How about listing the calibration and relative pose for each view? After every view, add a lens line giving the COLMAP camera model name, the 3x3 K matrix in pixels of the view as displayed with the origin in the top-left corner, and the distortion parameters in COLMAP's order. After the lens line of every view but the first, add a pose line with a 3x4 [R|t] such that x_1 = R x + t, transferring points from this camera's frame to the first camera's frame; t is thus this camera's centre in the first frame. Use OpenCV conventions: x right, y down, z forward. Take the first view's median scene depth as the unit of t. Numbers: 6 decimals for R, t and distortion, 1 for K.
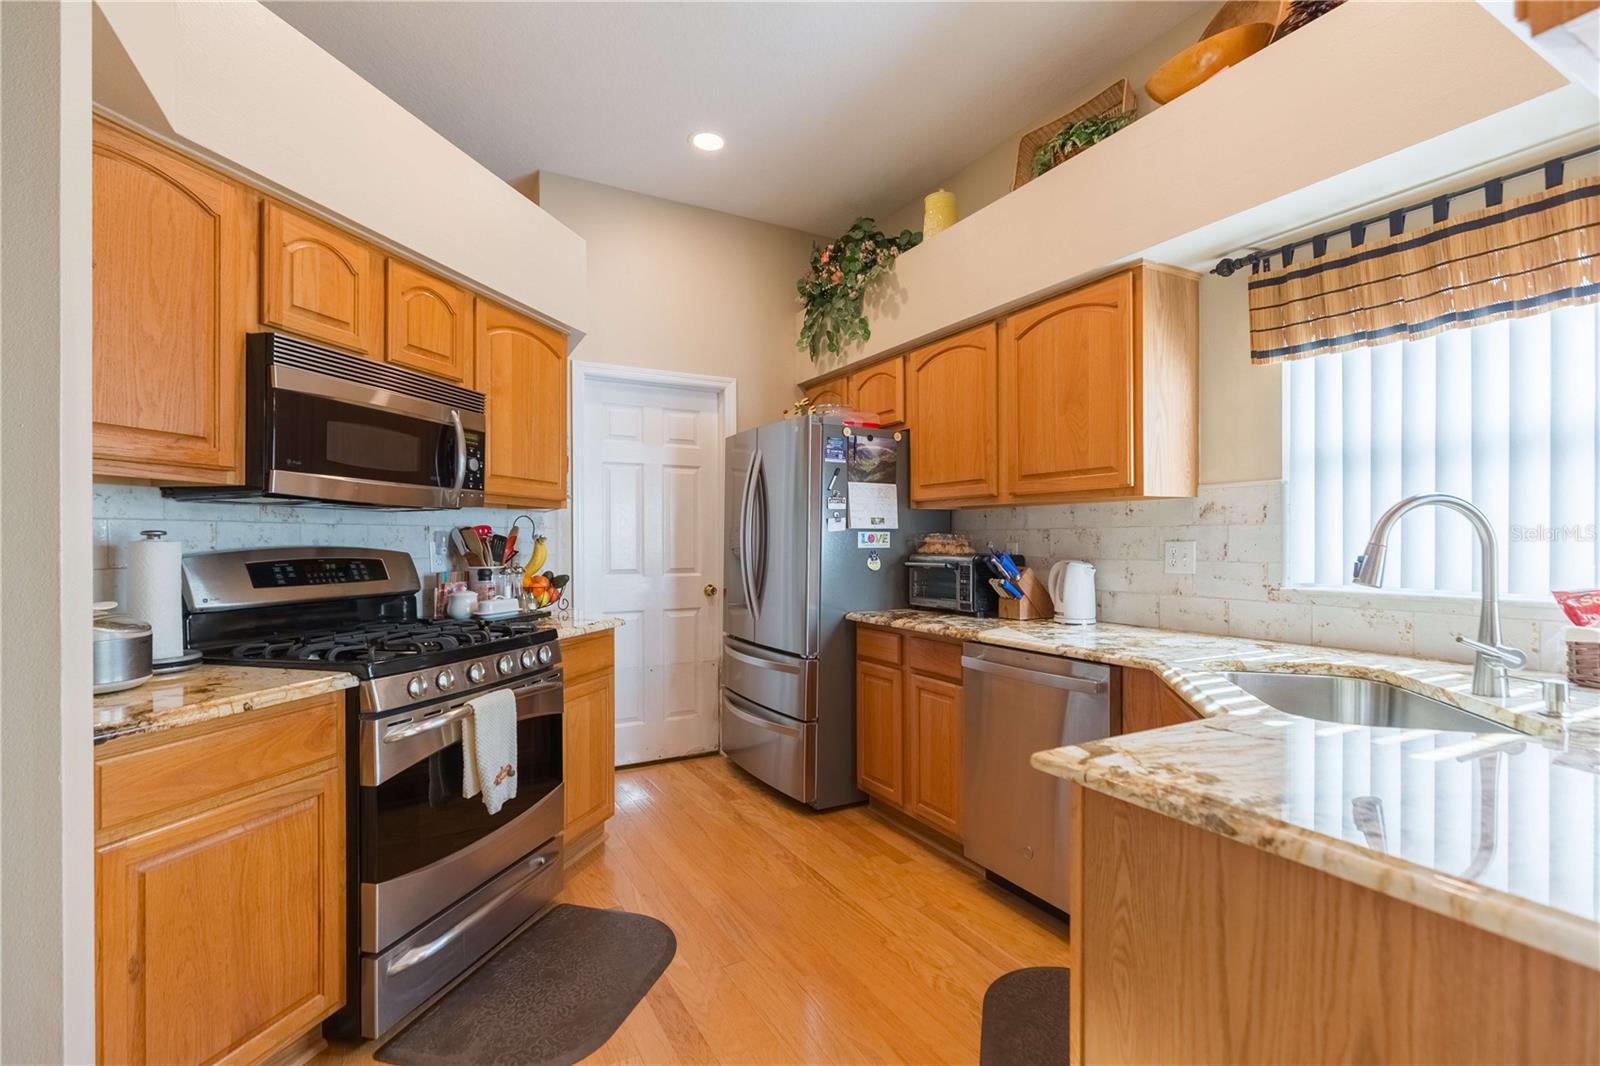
lens RADIAL K [[720.2, 0, 798.5], [0, 720.2, 534.9], [0, 0, 1]] dist [0.006080, 0.000717]
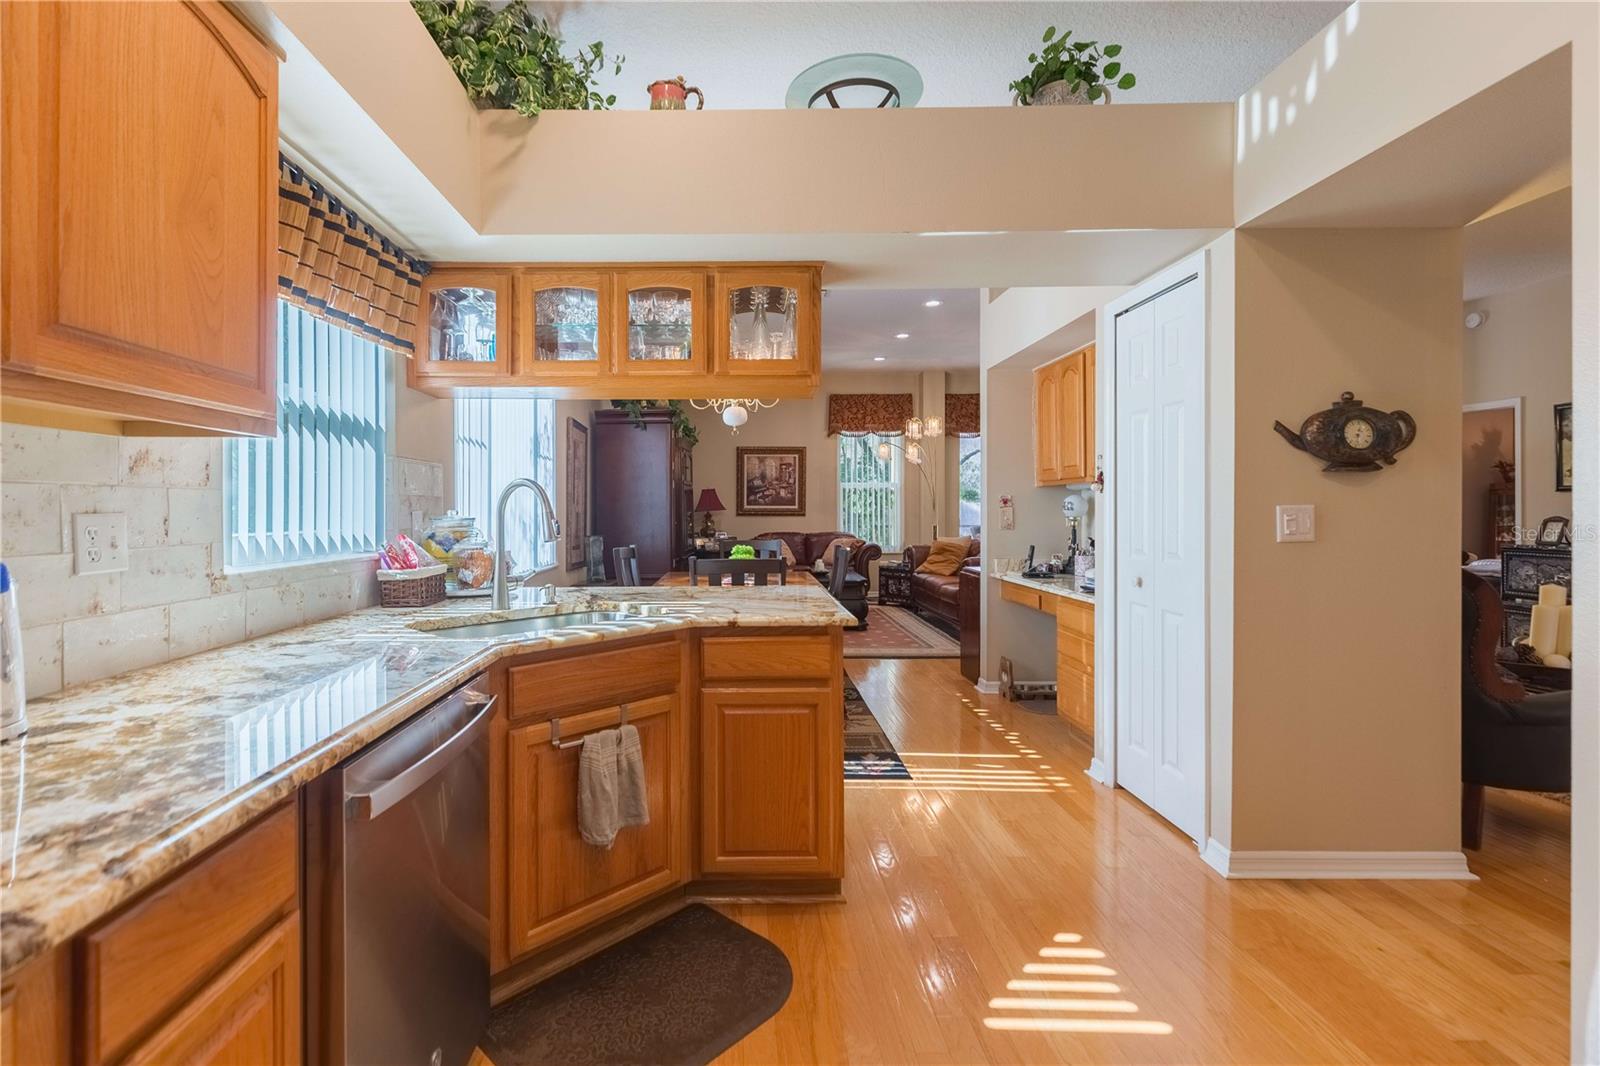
lens RADIAL K [[720.2, 0, 731.2], [0, 720.2, 509.6], [0, 0, 1]] dist [0.006080, 0.000717]
pose [[-0.867905, 0.007515, 0.496674, -0.150313], [0.006212, 0.999972, -0.004274, 0.010962], [-0.496692, -0.000624, -0.867927, 1.274071]]
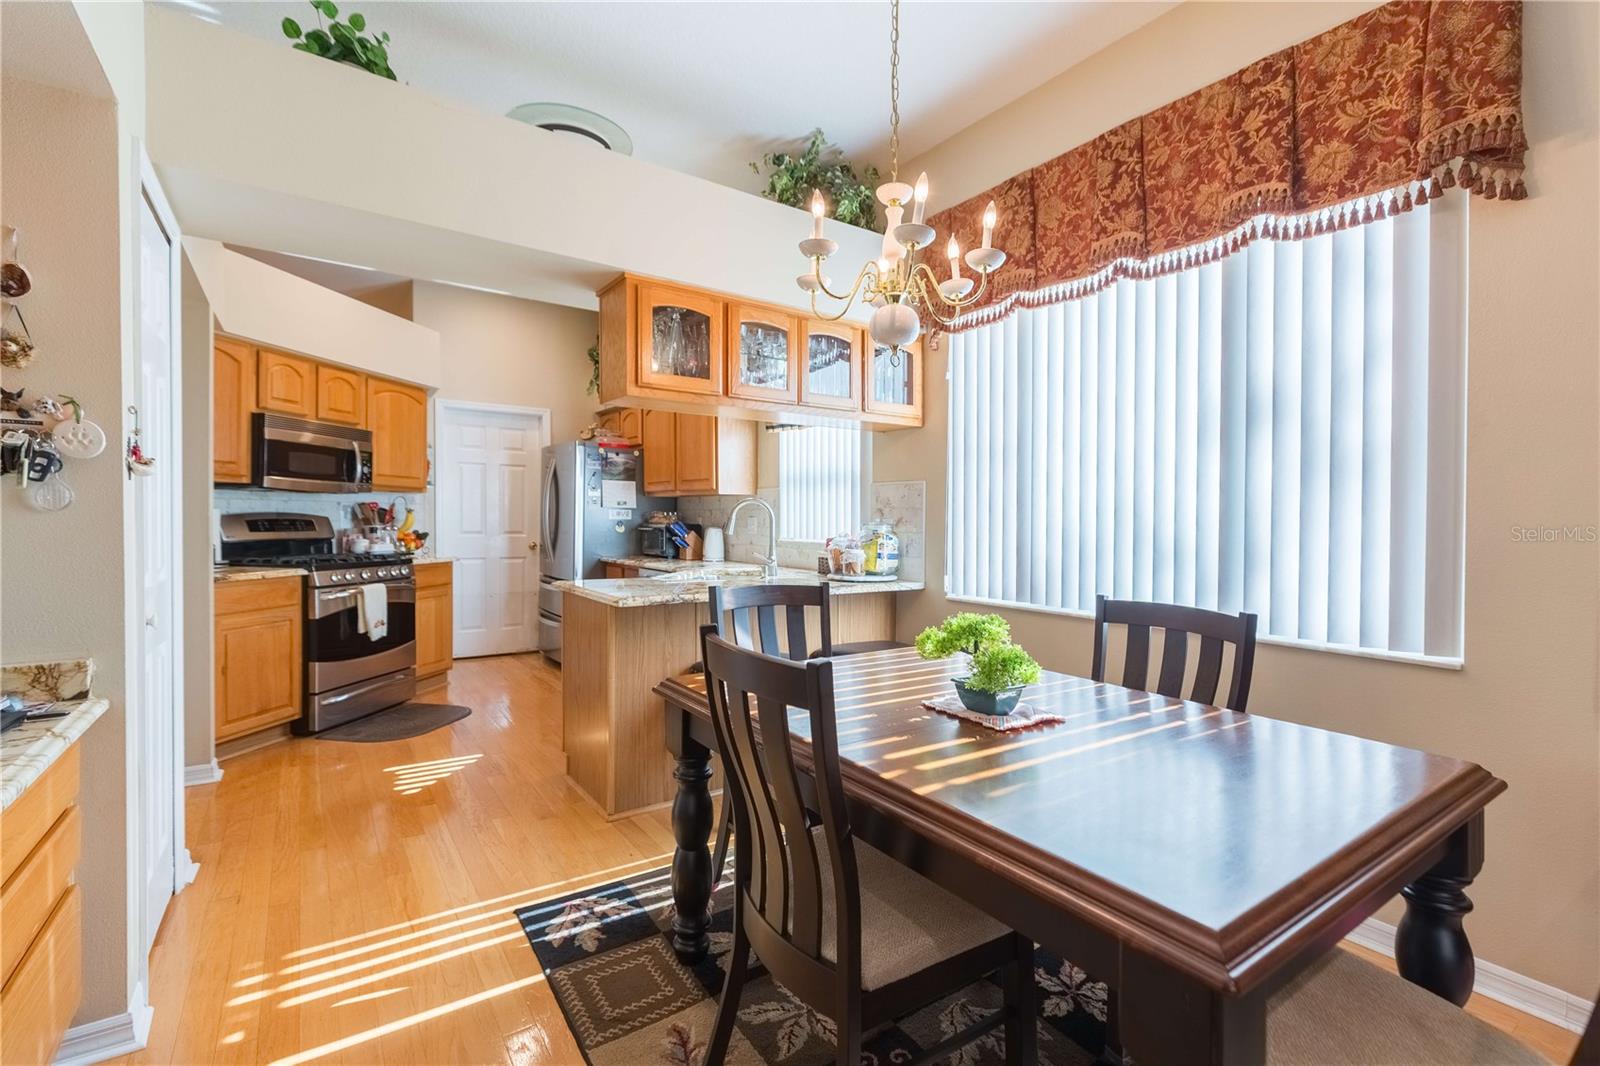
lens RADIAL K [[720.2, 0, 805.3], [0, 720.2, 530.3], [0, 0, 1]] dist [0.006080, 0.000717]
pose [[0.994462, 0.013551, 0.104218, 0.484224], [-0.016096, 0.999591, 0.023621, -0.003700], [-0.103855, -0.025168, 0.994274, -0.971534]]
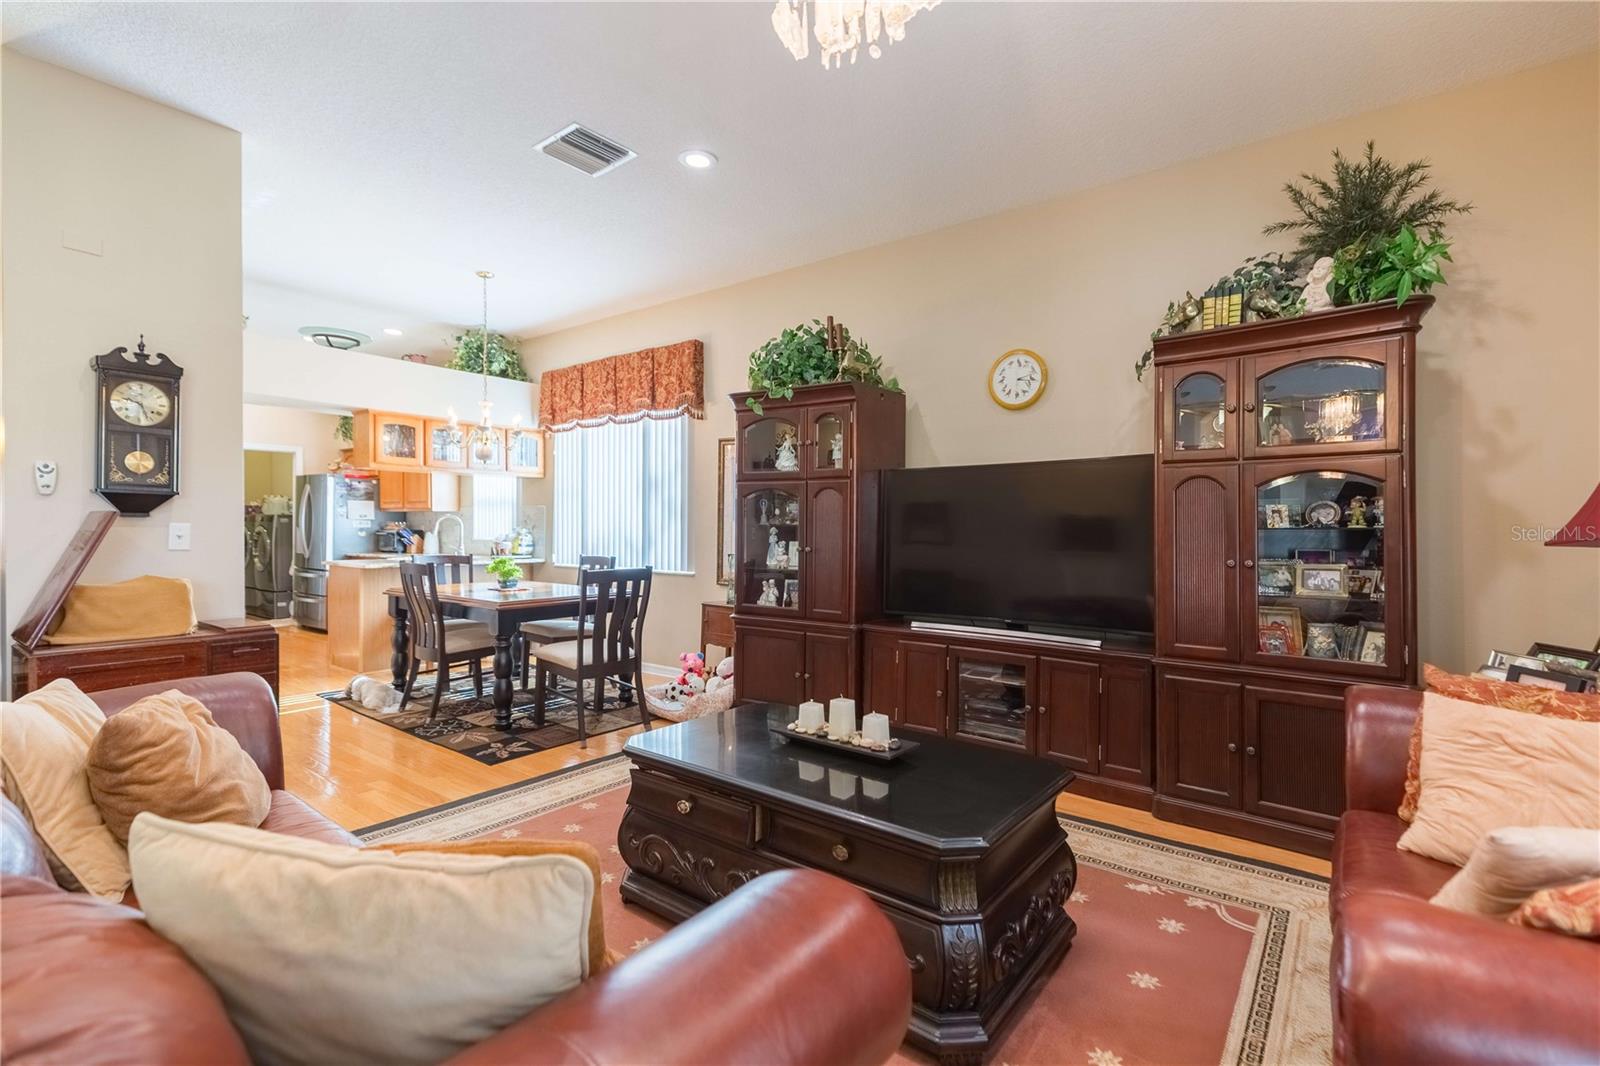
lens RADIAL K [[720.2, 0, 799.9], [0, 720.2, 526.9], [0, 0, 1]] dist [0.006080, 0.000717]
pose [[0.917688, 0.008444, 0.397212, 0.667979], [-0.011305, 0.999924, 0.004862, -0.015784], [-0.397141, -0.008952, 0.917714, -2.481396]]
